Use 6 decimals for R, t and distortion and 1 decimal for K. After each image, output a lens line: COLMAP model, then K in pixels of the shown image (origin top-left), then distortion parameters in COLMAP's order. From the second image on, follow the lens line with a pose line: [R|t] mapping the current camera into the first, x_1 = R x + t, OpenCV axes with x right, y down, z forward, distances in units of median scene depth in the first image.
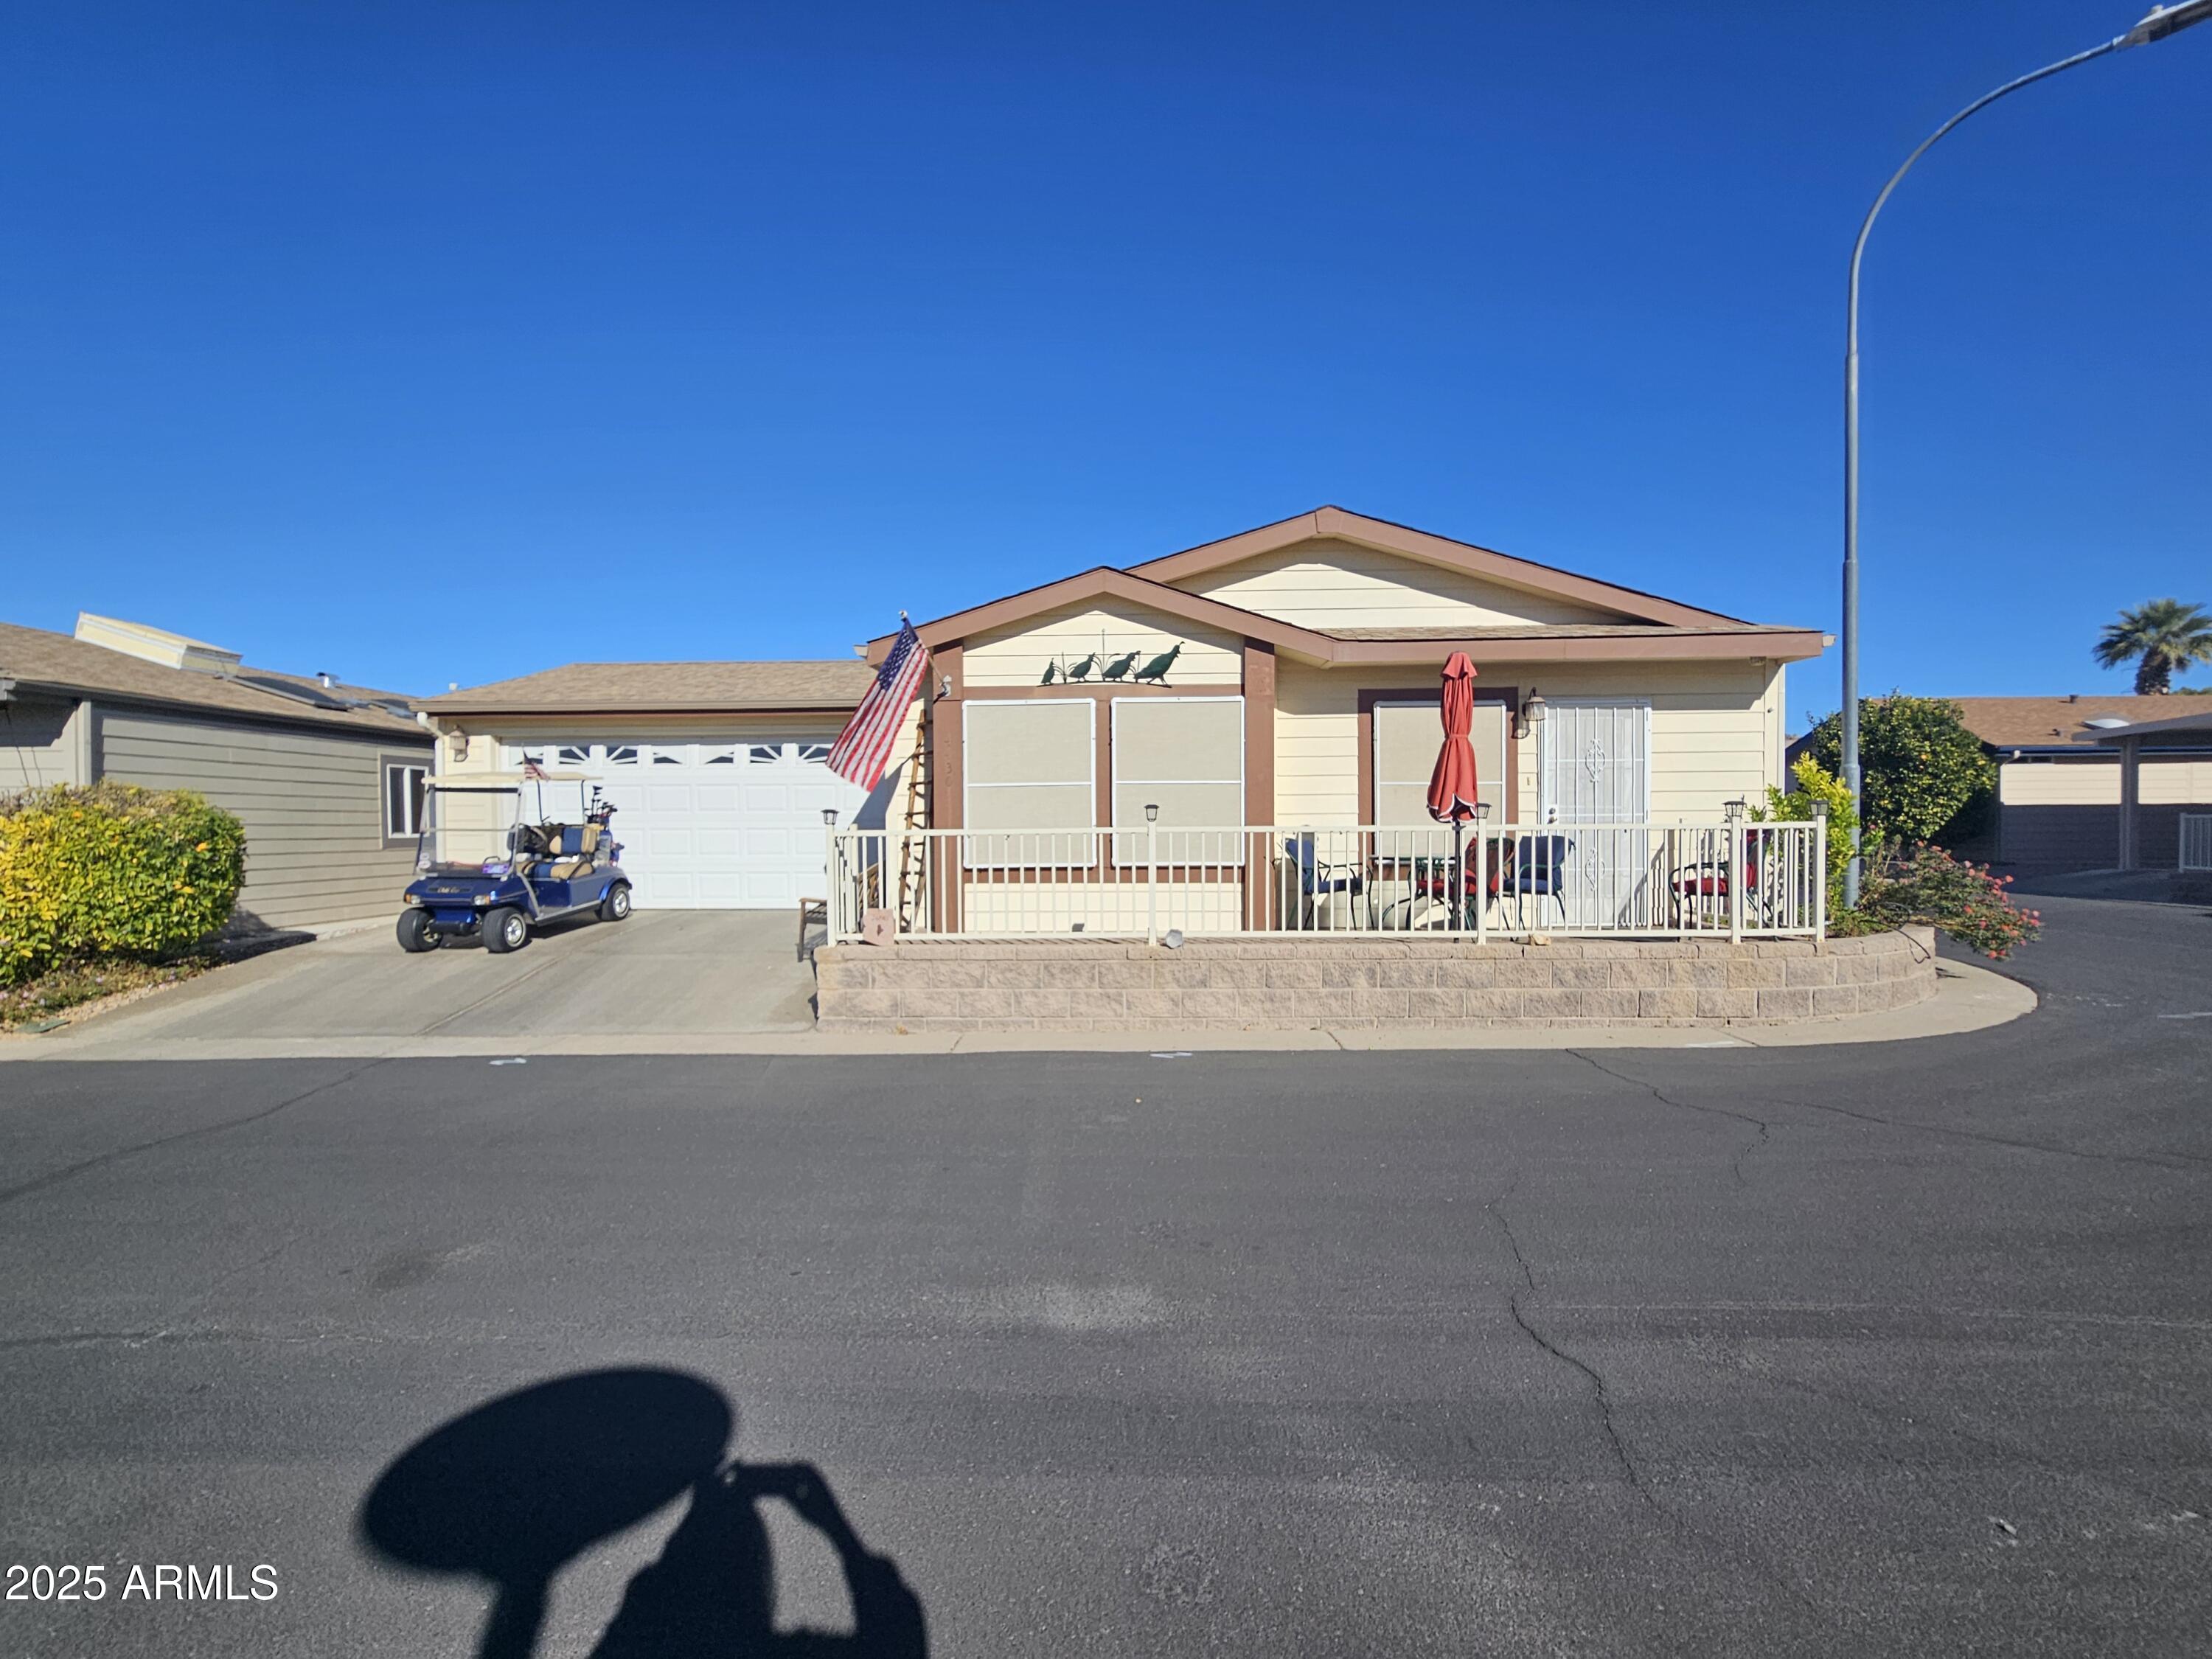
lens RADIAL K [[1004.0, 0, 1099.6], [0, 1004.0, 842.2], [0, 0, 1]] dist [0.000766, 0.000351]
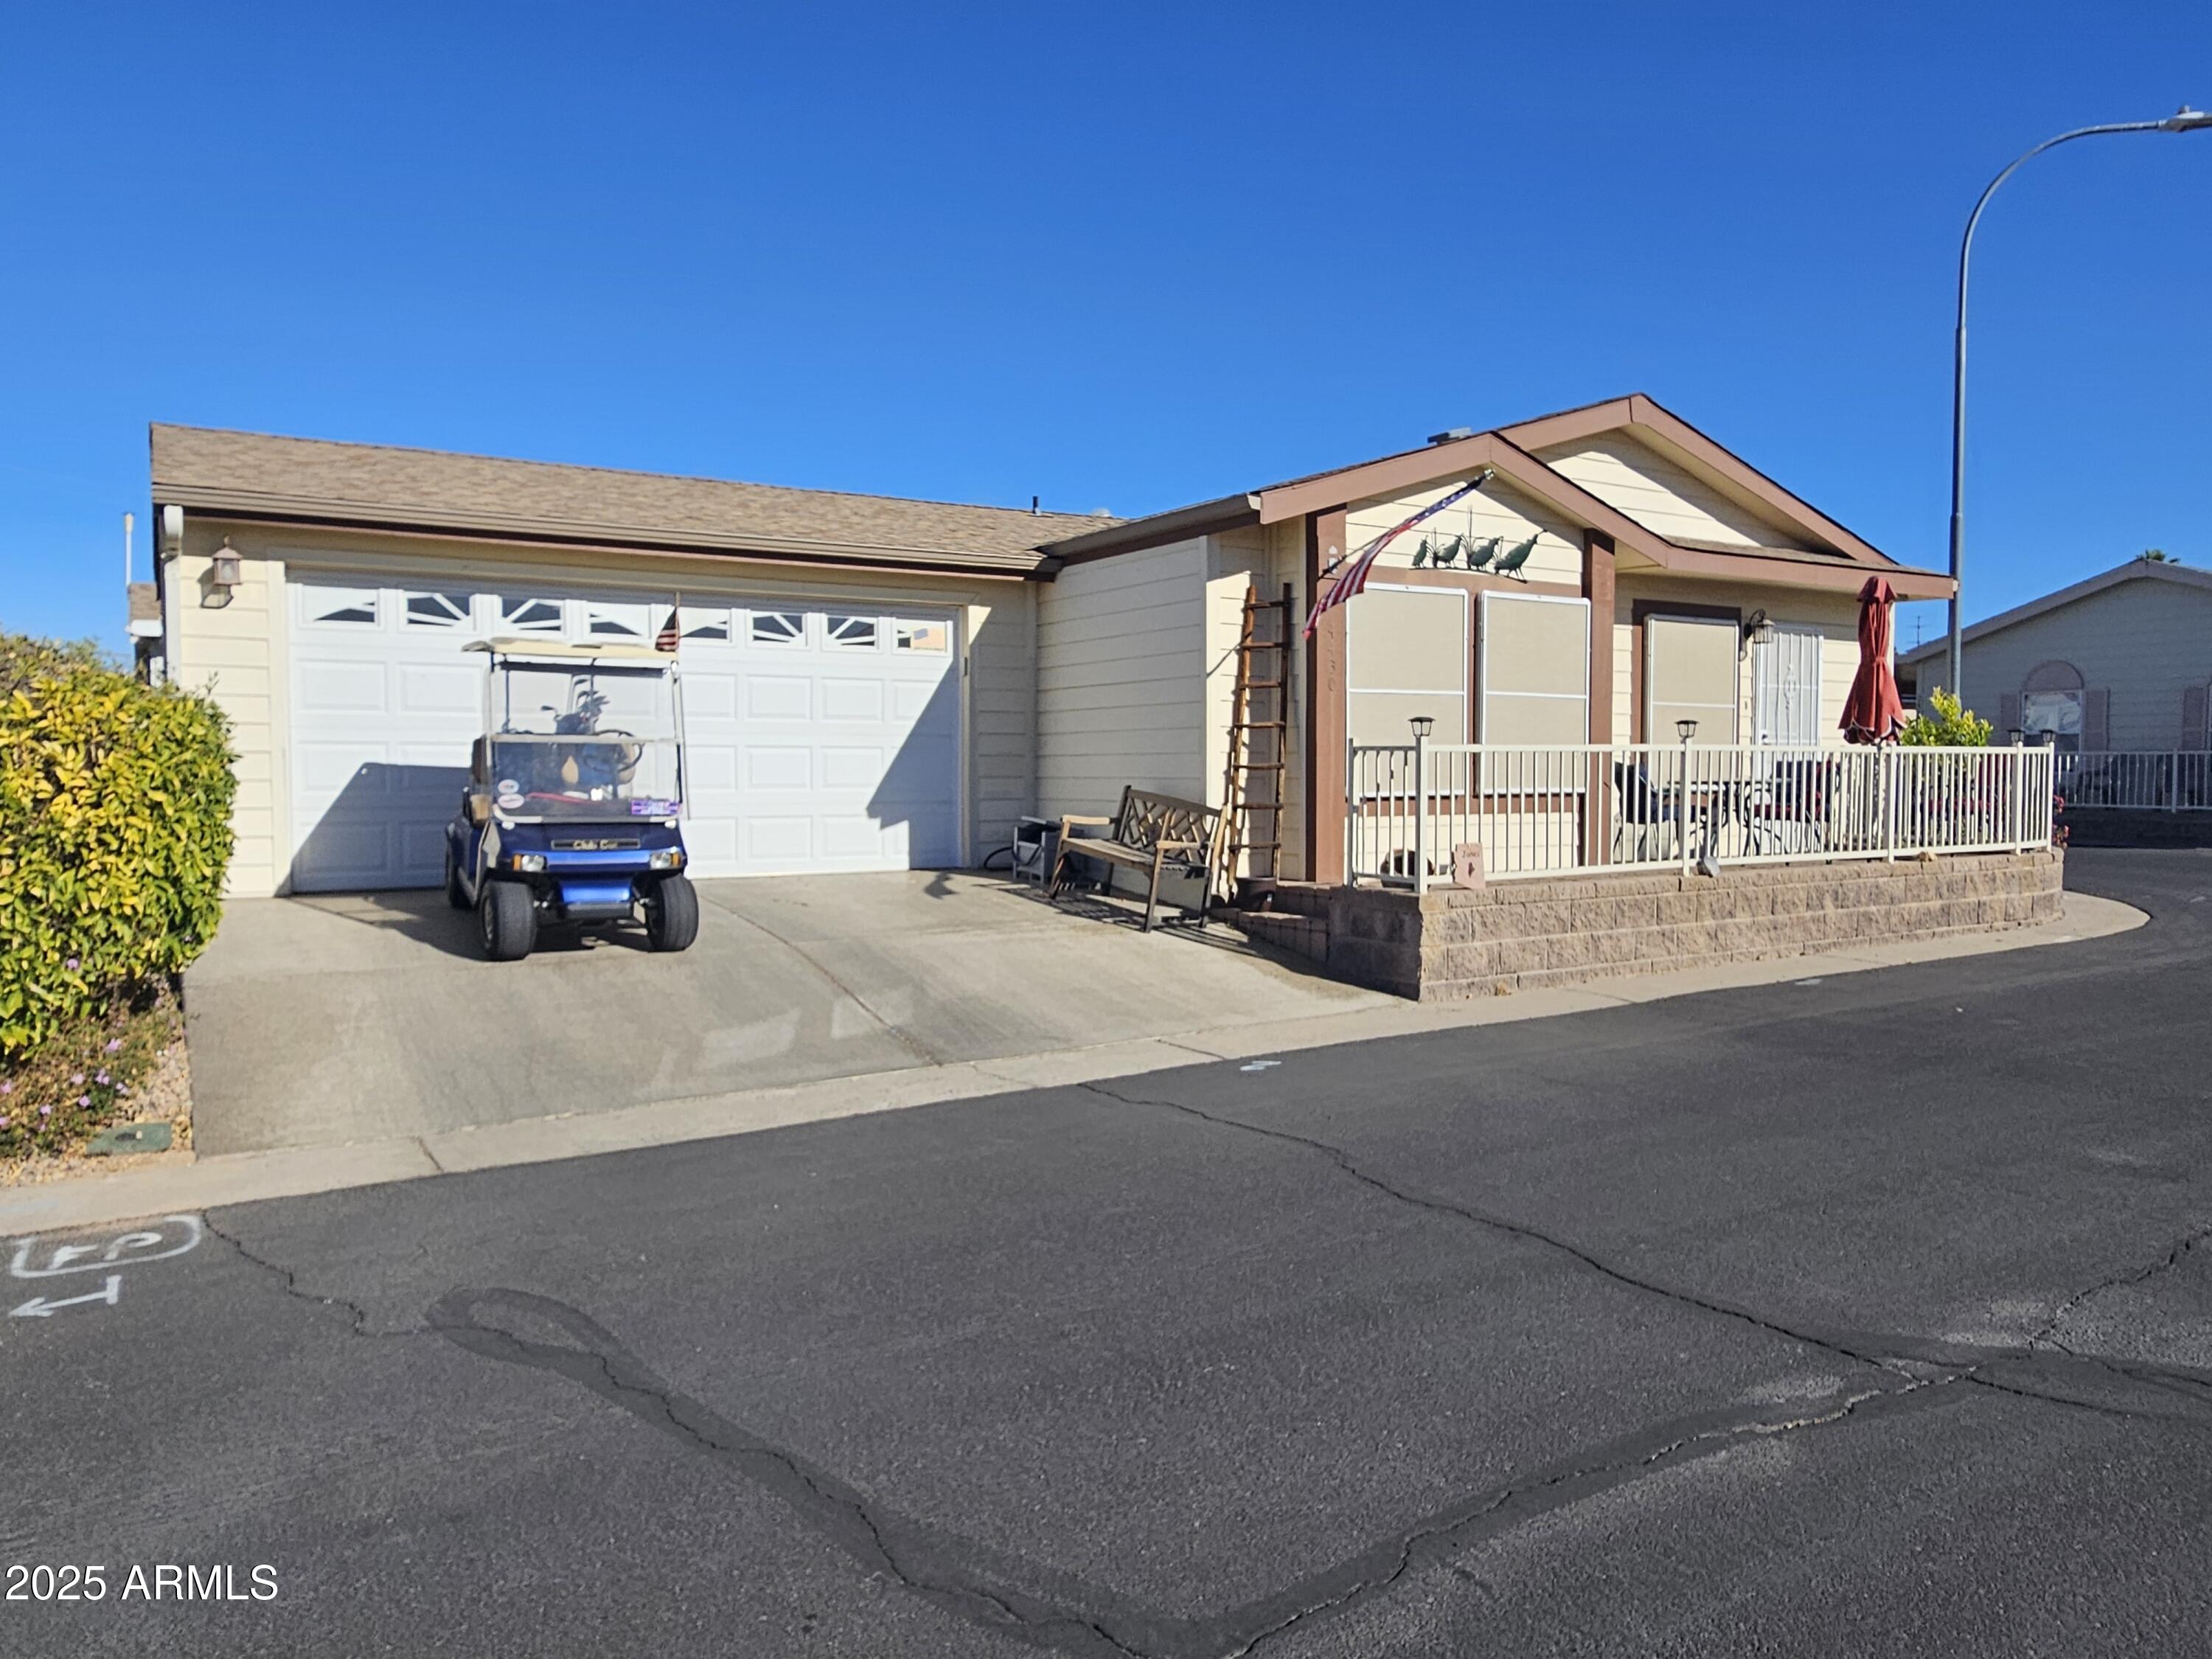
lens RADIAL K [[1524.5, 0, 1106.0], [0, 1524.5, 829.5], [0, 0, 1]] dist [0.000973, -0.002548]
pose [[0.825351, -0.018617, 0.564313, -0.952714], [0.003691, 0.999613, 0.027579, 0.017397], [-0.564608, -0.020680, 0.825100, 0.131617]]
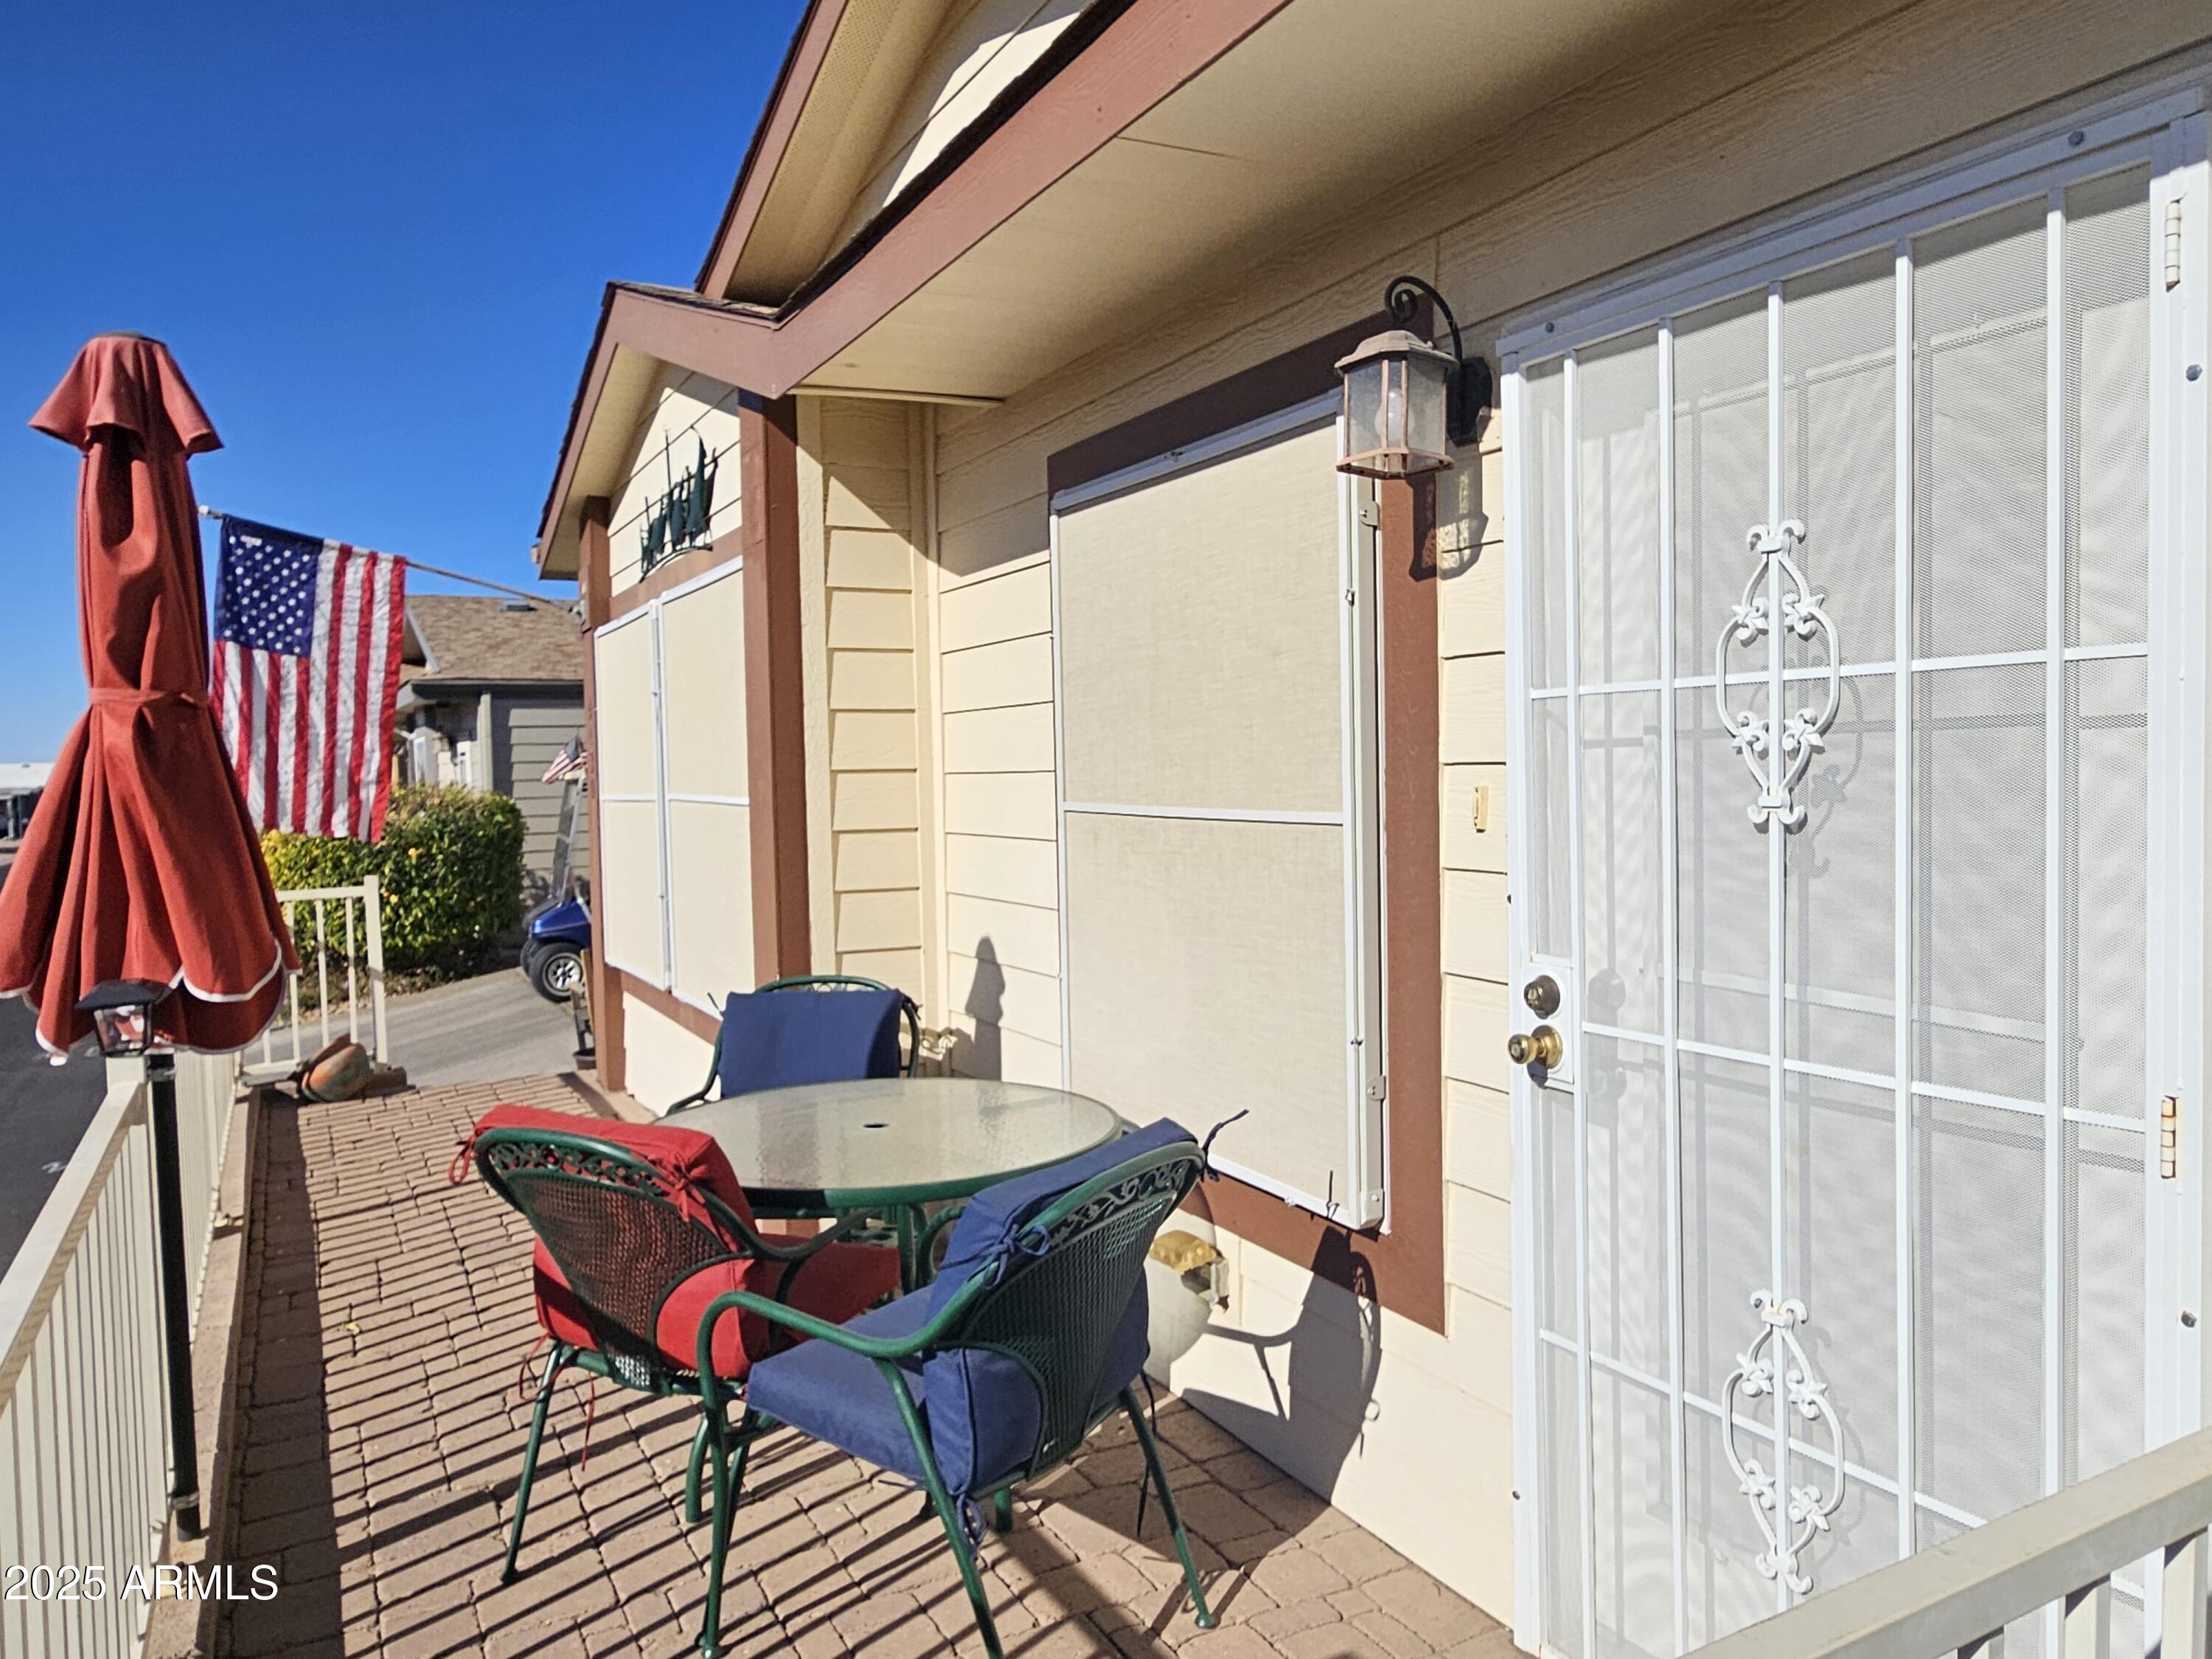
lens RADIAL K [[1498.5, 0, 1106.0], [0, 1498.5, 829.5], [0, 0, 1]] dist [-0.007641, -0.002894]
pose [[0.515614, 0.032343, -0.856210, 0.635702], [0.007886, 0.999066, 0.042488, -0.070722], [0.856785, -0.028659, 0.514878, 0.834152]]
